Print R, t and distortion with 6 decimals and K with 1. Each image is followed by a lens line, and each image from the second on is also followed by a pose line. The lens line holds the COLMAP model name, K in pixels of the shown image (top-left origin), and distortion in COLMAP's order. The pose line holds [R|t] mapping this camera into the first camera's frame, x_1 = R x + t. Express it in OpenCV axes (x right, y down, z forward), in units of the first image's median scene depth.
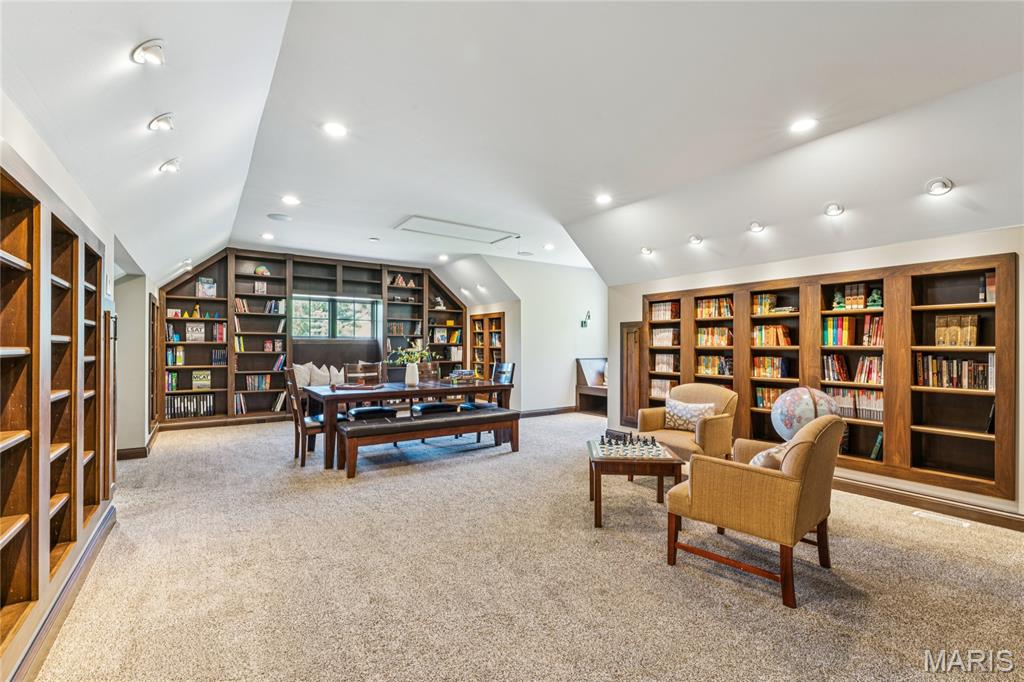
lens RADIAL K [[450.7, 0, 514.0], [0, 450.7, 343.9], [0, 0, 1]] dist [-0.006943, 0.000461]
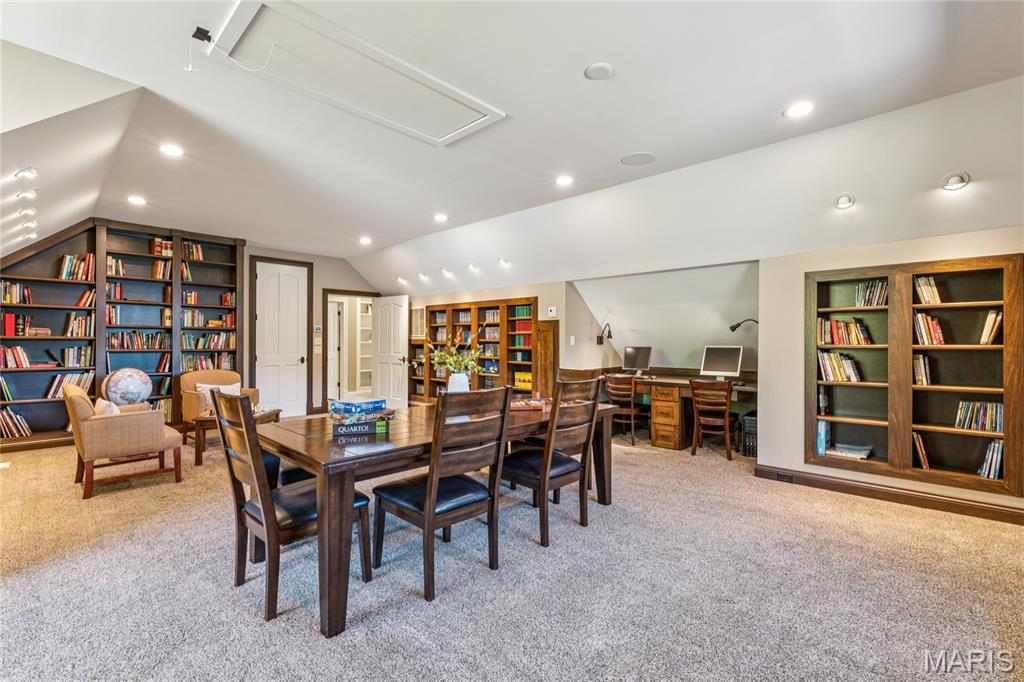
lens RADIAL K [[451.1, 0, 512.5], [0, 451.1, 354.9], [0, 0, 1]] dist [-0.082408, 0.043731]
pose [[0.978901, -0.003272, 0.204309, -0.186211], [-0.002844, 0.999557, 0.029631, 0.001896], [-0.204316, -0.029587, 0.978458, 0.249042]]
